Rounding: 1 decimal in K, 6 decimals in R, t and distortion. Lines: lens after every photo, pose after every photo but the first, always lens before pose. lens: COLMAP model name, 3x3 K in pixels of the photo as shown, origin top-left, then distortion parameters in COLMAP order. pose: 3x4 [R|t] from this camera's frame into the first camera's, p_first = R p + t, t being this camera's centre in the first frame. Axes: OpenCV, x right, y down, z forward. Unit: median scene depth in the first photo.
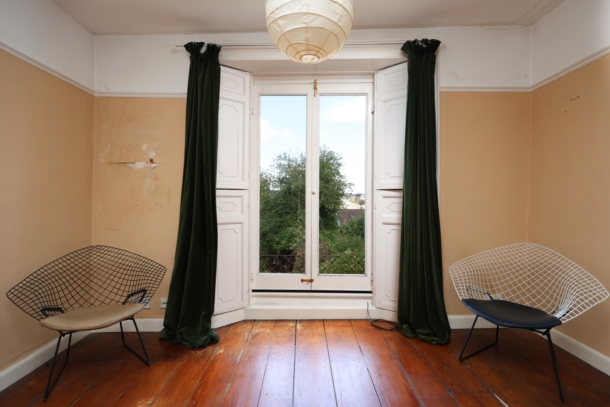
lens RADIAL K [[287.4, 0, 304.3], [0, 287.4, 201.2], [0, 0, 1]] dist [0.002148, 0.000184]
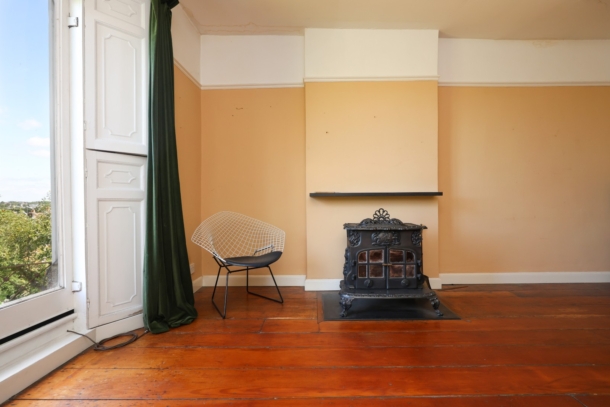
lens RADIAL K [[313.4, 0, 304.6], [0, 313.4, 200.5], [0, 0, 1]] dist [0.000309, 0.000159]
pose [[-0.003072, 0.008802, 0.999957, -0.534979], [0.013542, 0.999870, -0.008759, 0.098255], [-0.999904, 0.013515, -0.003191, 0.563810]]
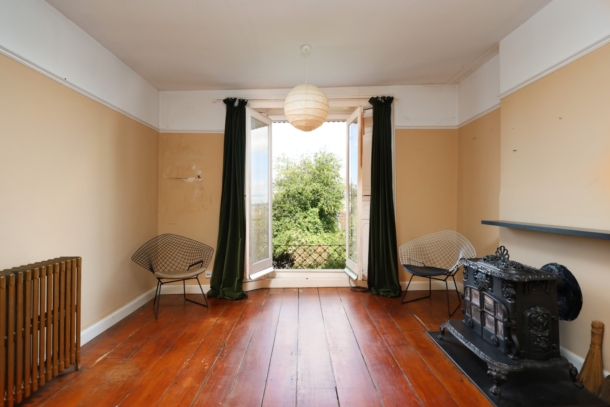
lens RADIAL K [[313.4, 0, 304.5], [0, 313.4, 203.7], [0, 0, 1]] dist [0.000309, 0.000159]
pose [[0.999982, -0.004695, 0.003747, -0.002850], [0.004699, 0.999988, -0.001052, 0.000155], [-0.003742, 0.001069, 0.999992, -0.601047]]
